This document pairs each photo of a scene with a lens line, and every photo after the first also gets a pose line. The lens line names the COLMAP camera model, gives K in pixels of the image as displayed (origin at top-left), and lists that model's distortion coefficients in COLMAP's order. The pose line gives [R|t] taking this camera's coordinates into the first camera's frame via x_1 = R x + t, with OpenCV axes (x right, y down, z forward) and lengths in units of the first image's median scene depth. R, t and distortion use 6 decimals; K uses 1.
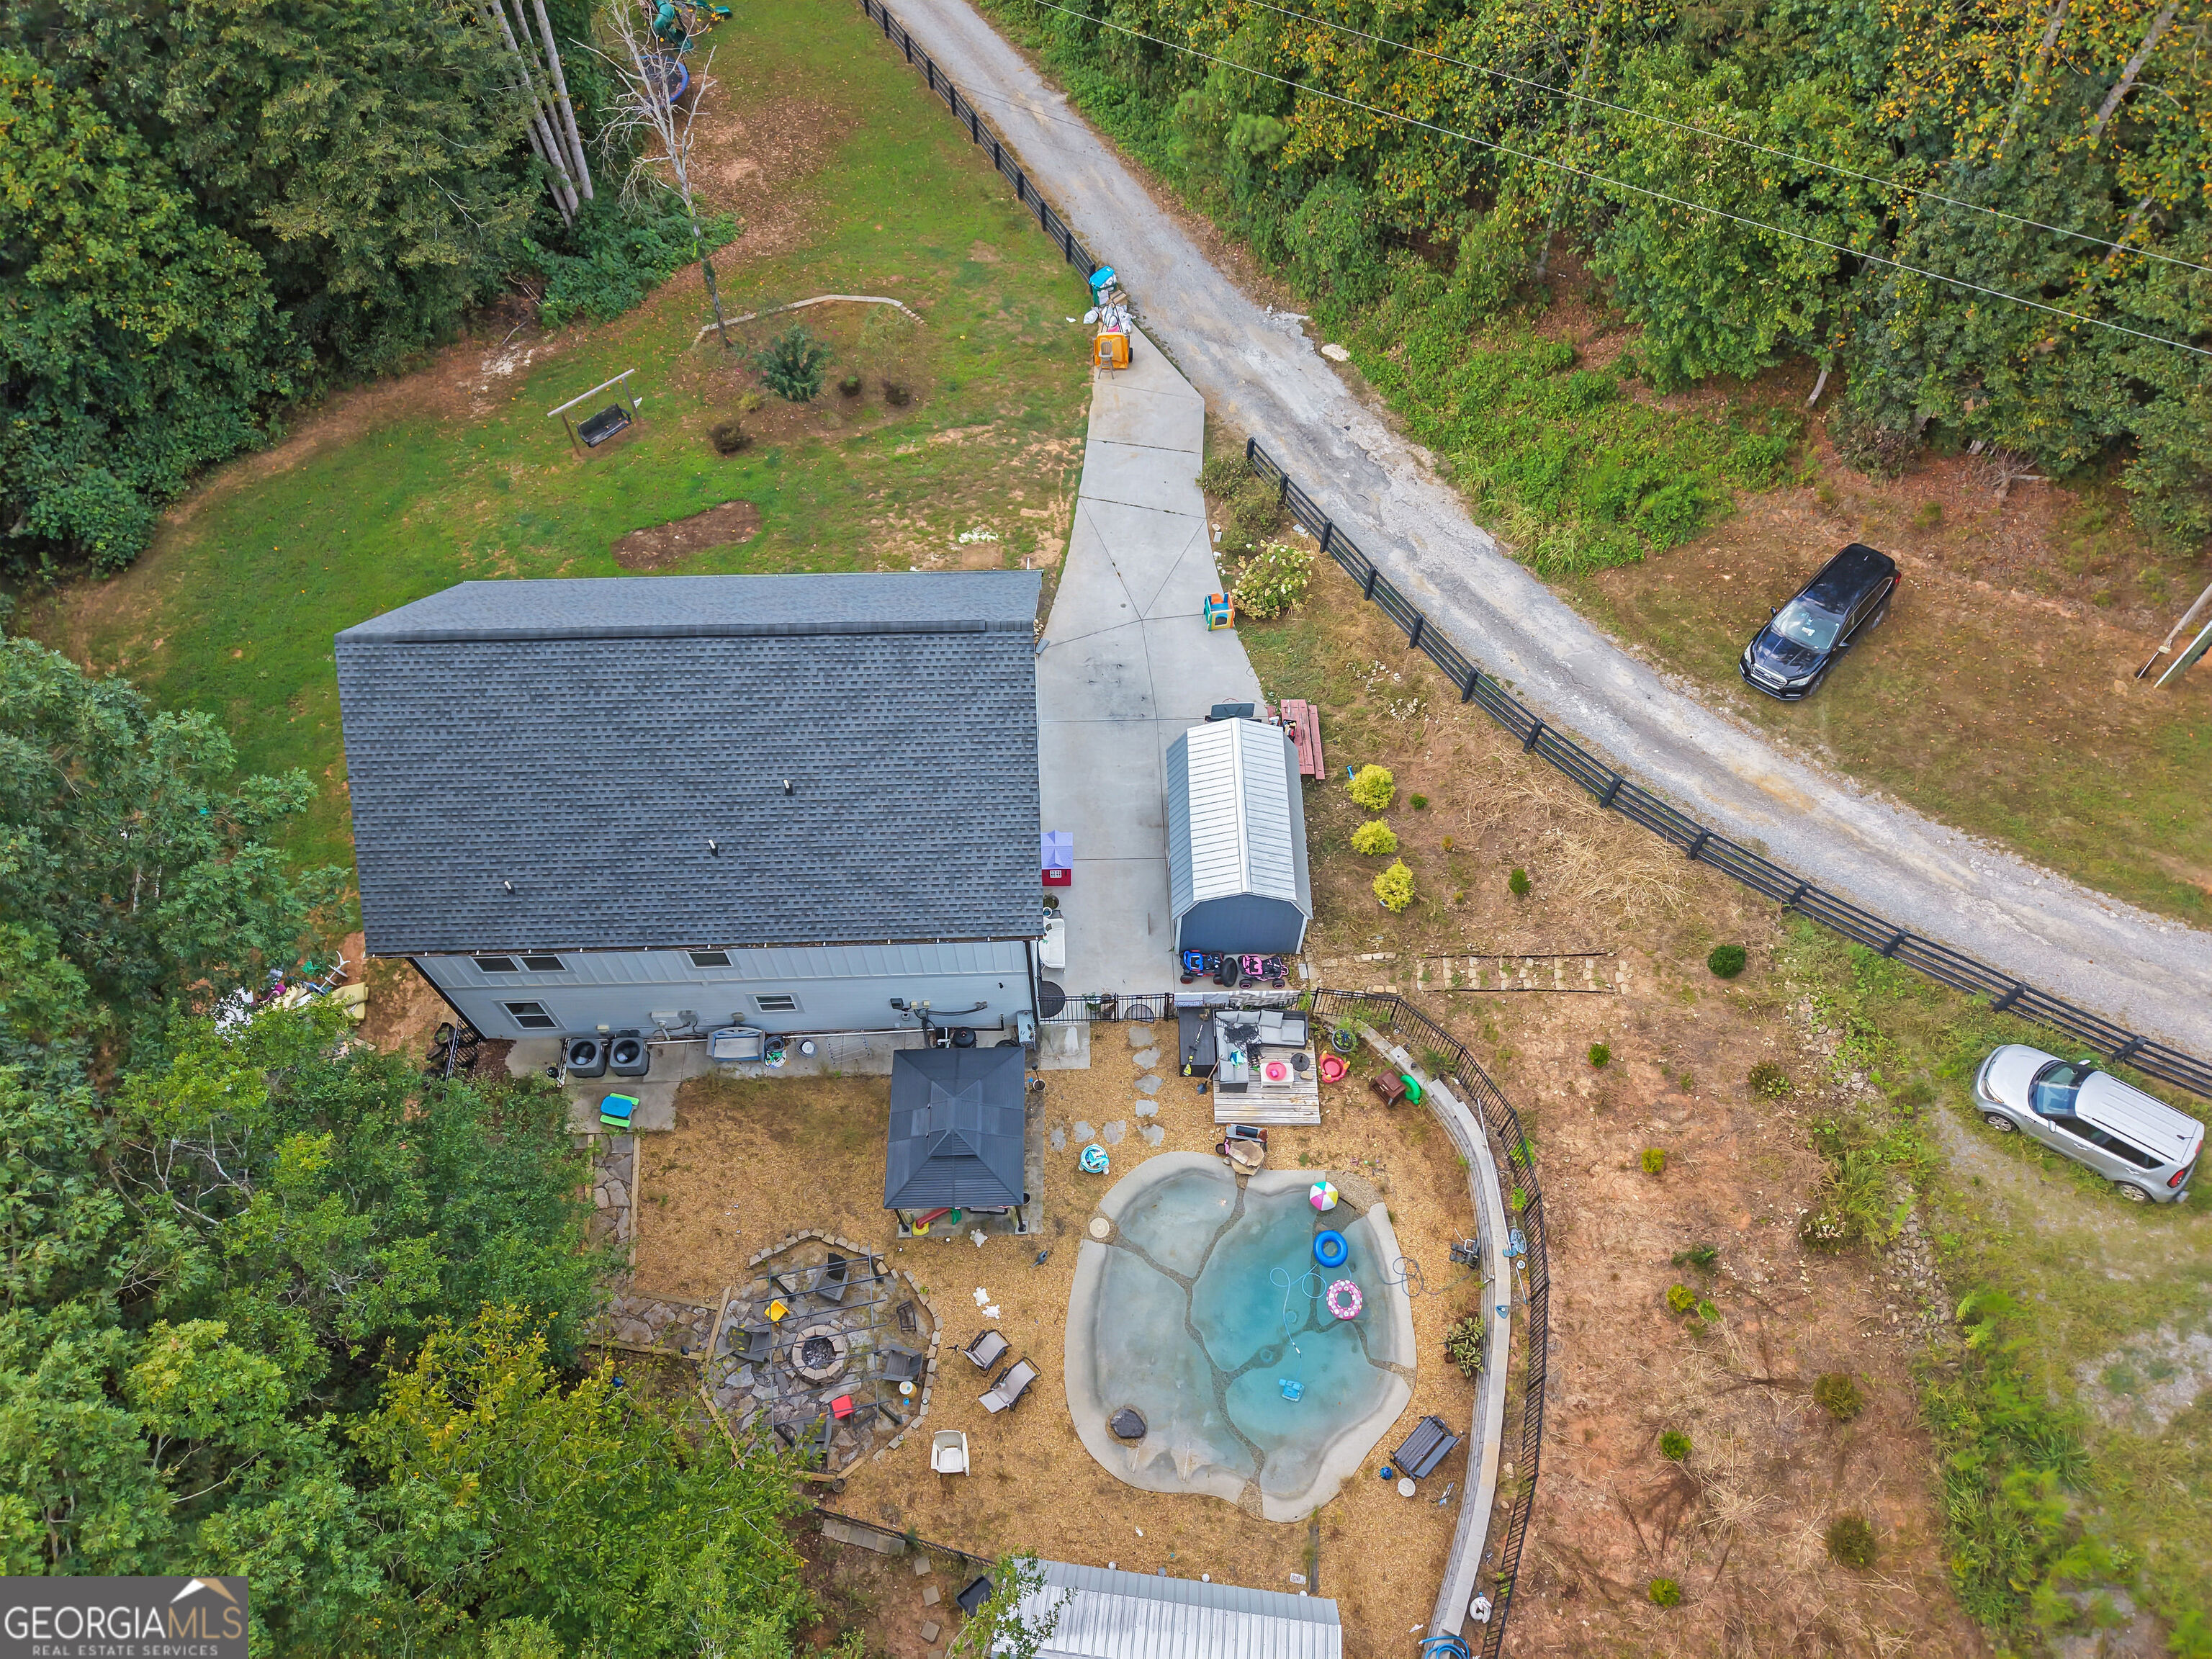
lens RADIAL K [[1457.7, 0, 1095.5], [0, 1457.7, 826.6], [0, 0, 1]] dist [0.043962, -0.049376]
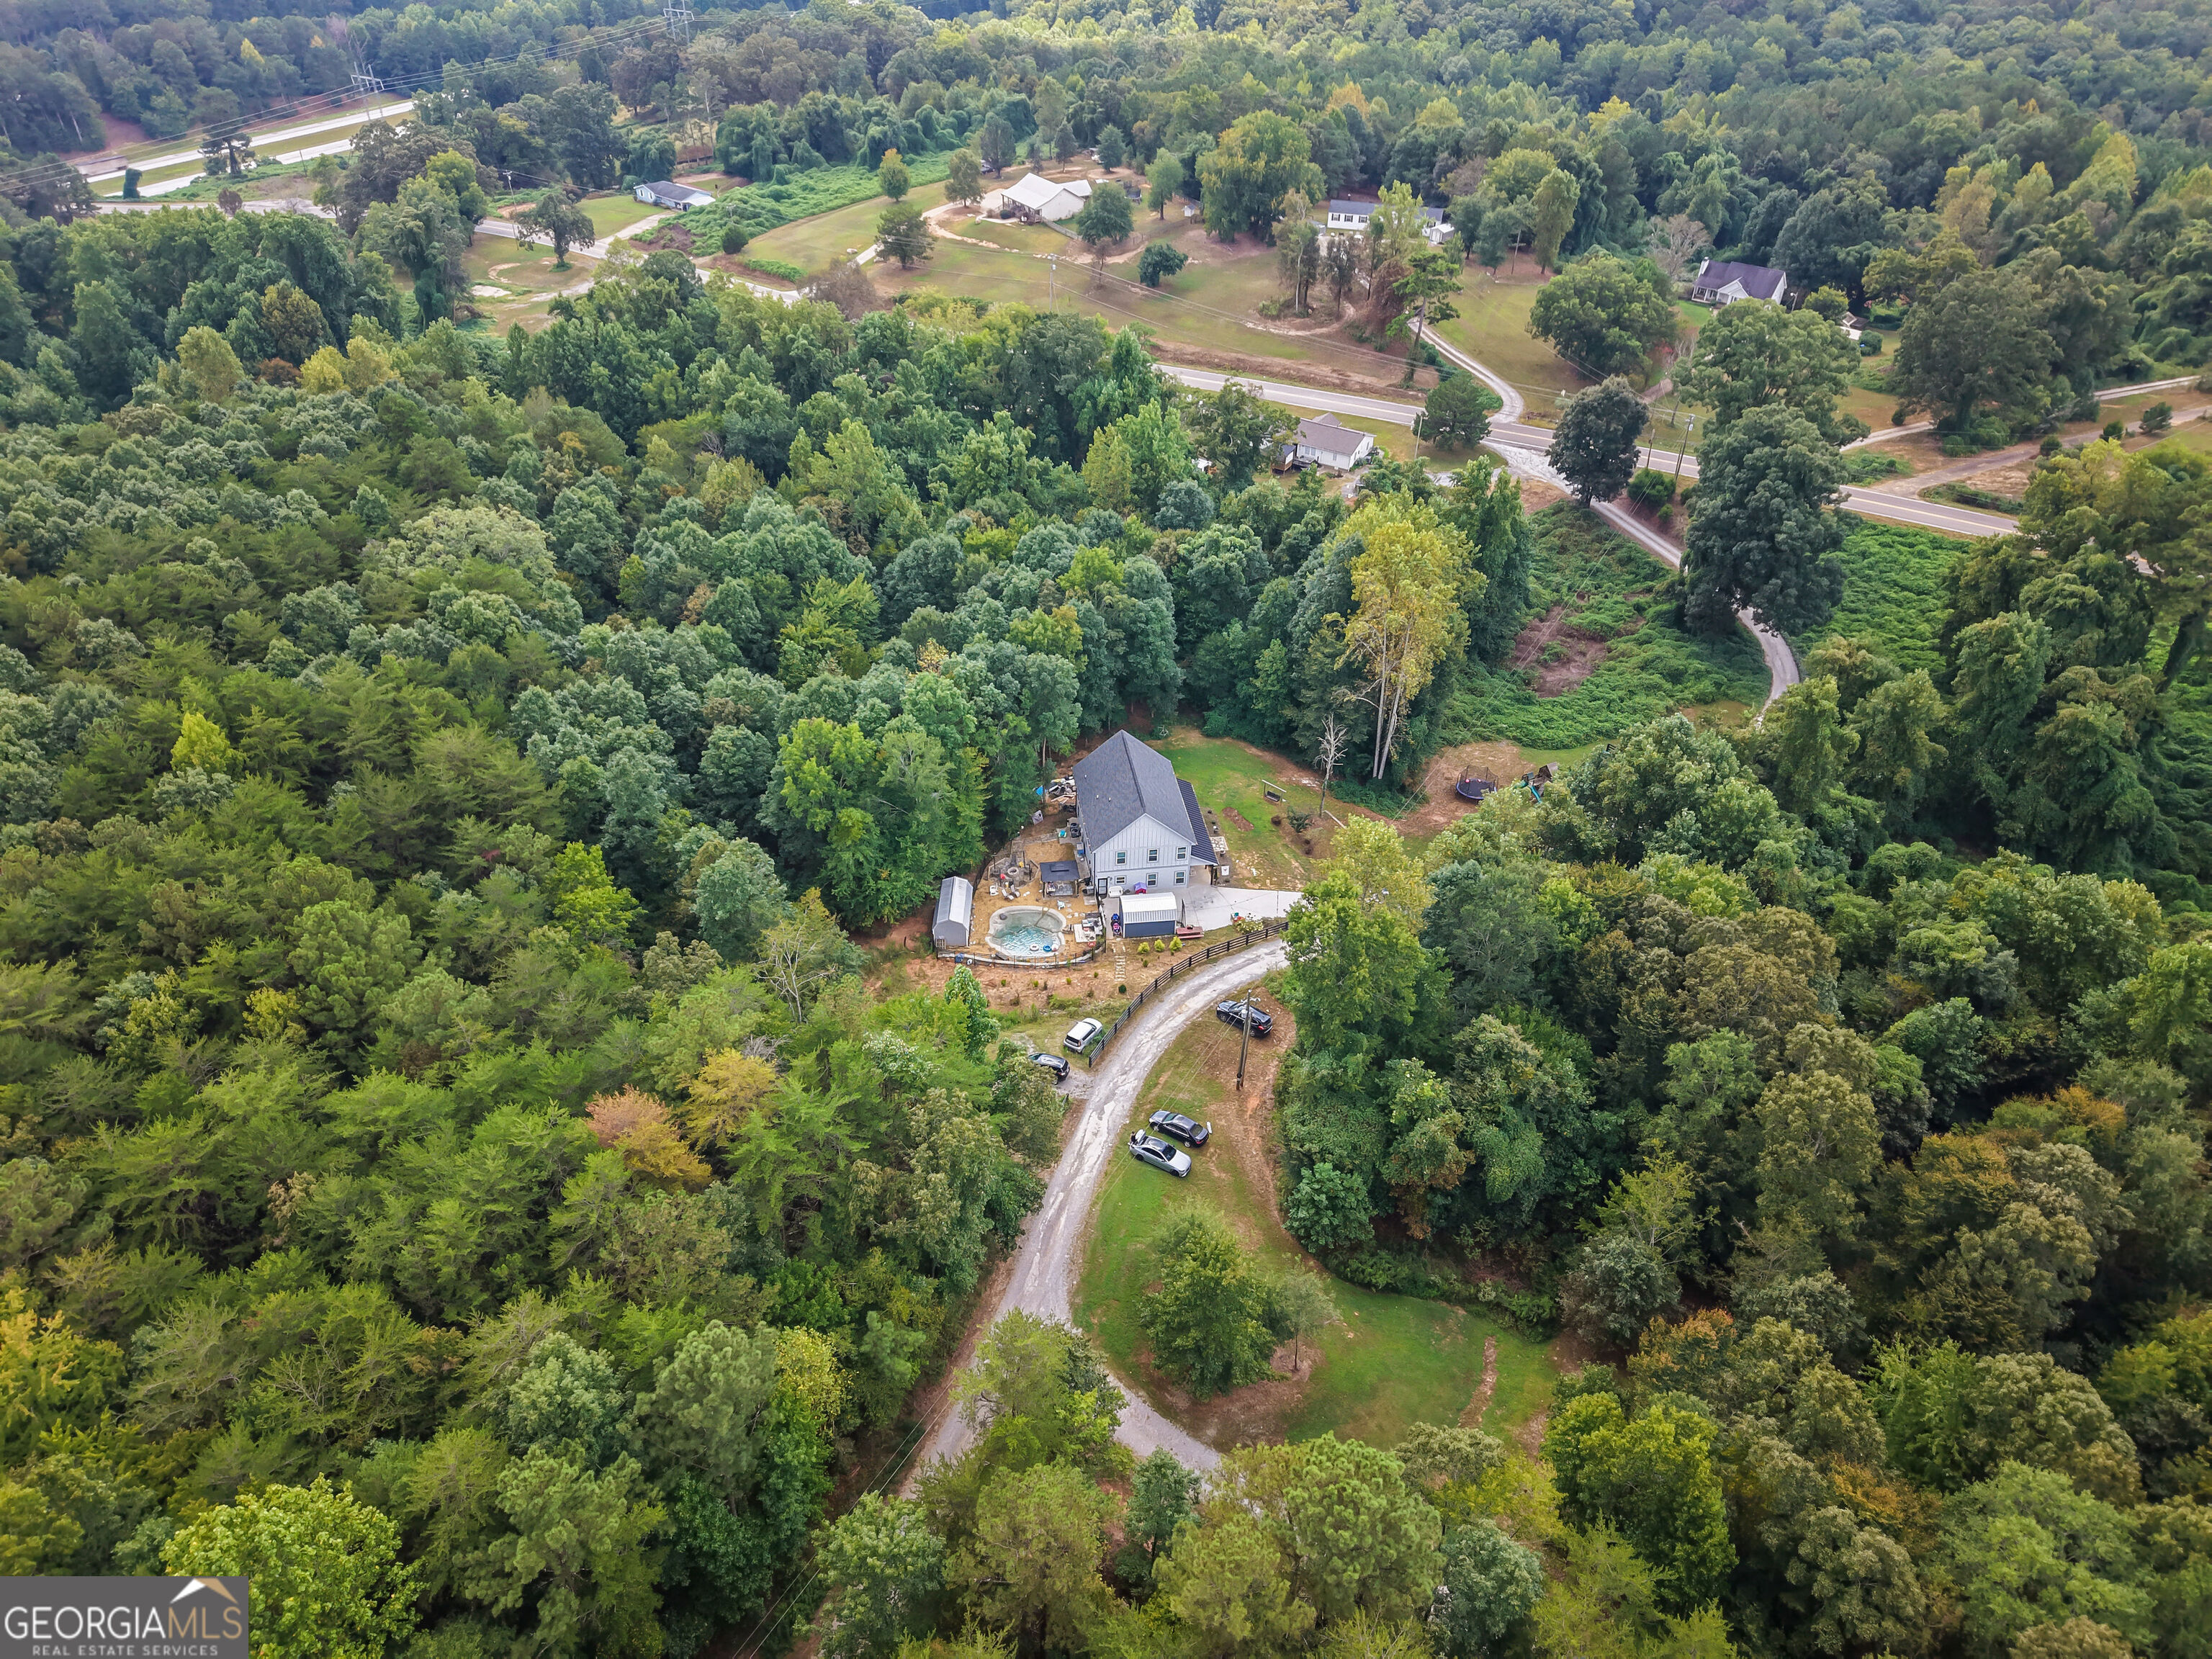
lens RADIAL K [[1485.3, 0, 1073.6], [0, 1485.3, 841.3], [0, 0, 1]] dist [0.081020, -0.148244]
pose [[0.112248, 0.618828, -0.777465, 2.612422], [-0.848037, 0.467456, 0.249638, -0.775483], [0.517913, 0.631297, 0.577260, -1.262802]]
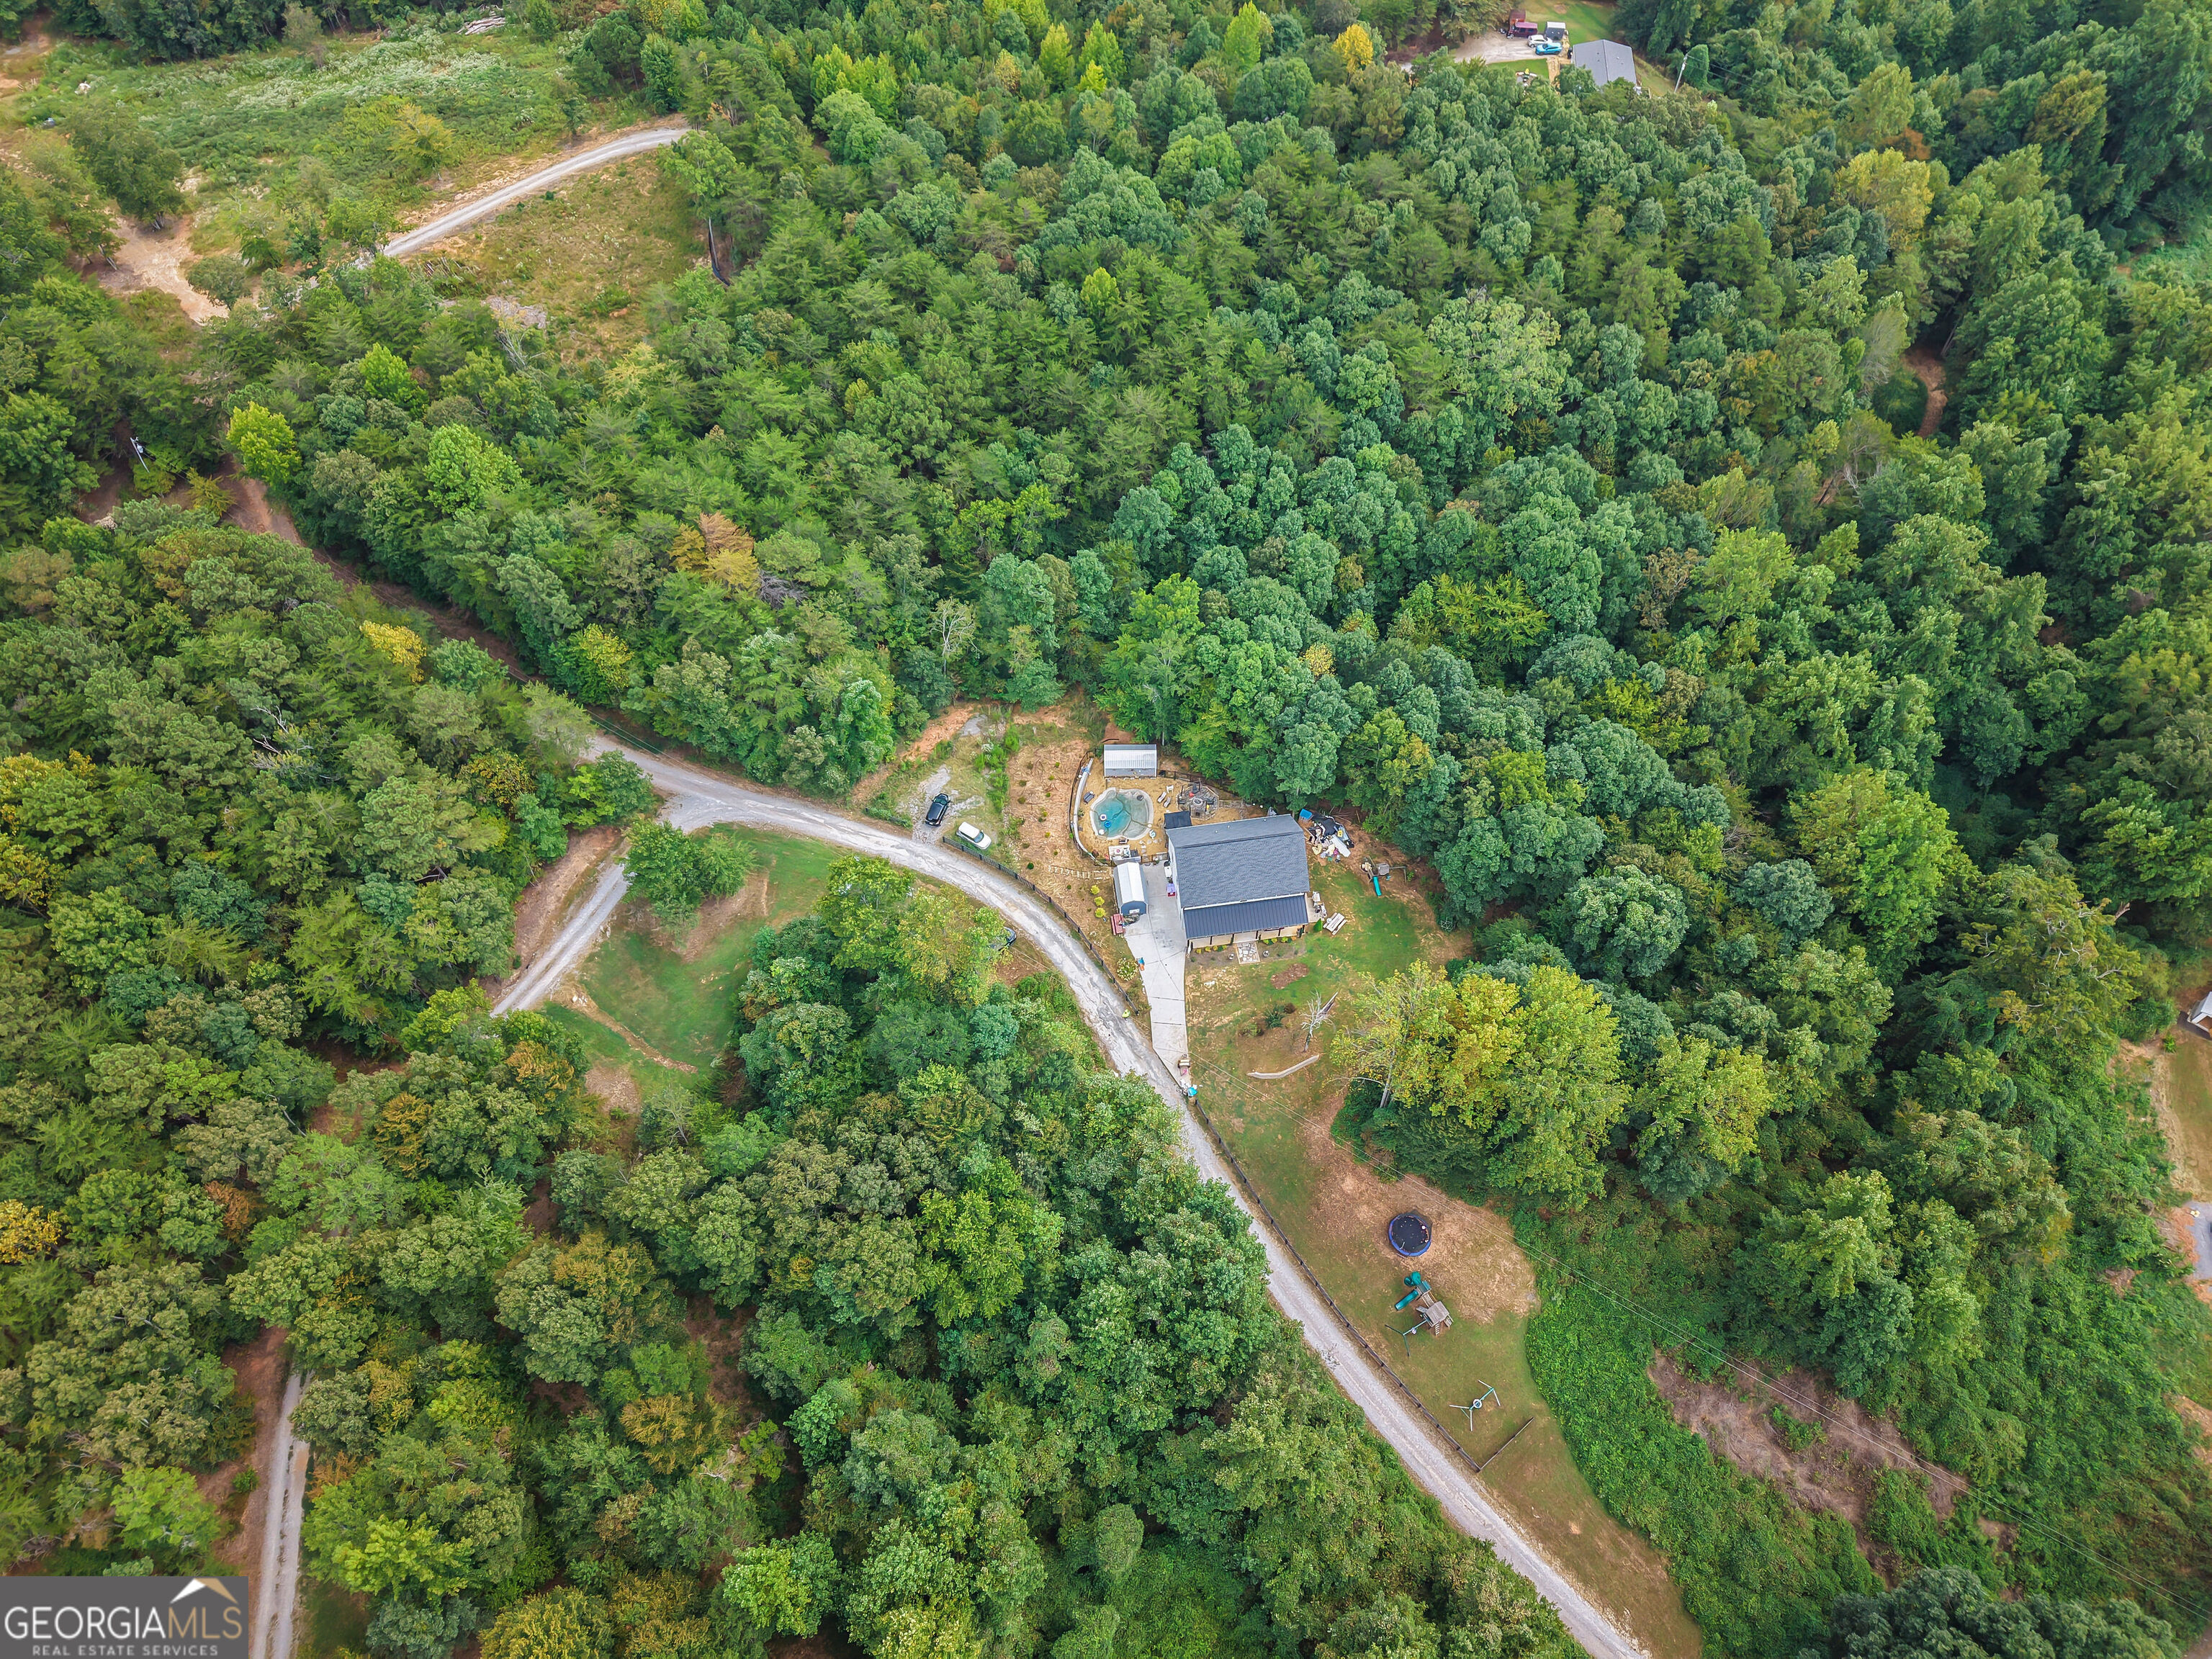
lens RADIAL K [[1457.7, 0, 1095.5], [0, 1457.7, 826.6], [0, 0, 1]] dist [0.043962, -0.049376]
pose [[-0.993011, 0.114275, -0.029516, 0.280896], [-0.074519, -0.413117, 0.907624, -3.544460], [0.091525, 0.903480, 0.418745, -0.944507]]
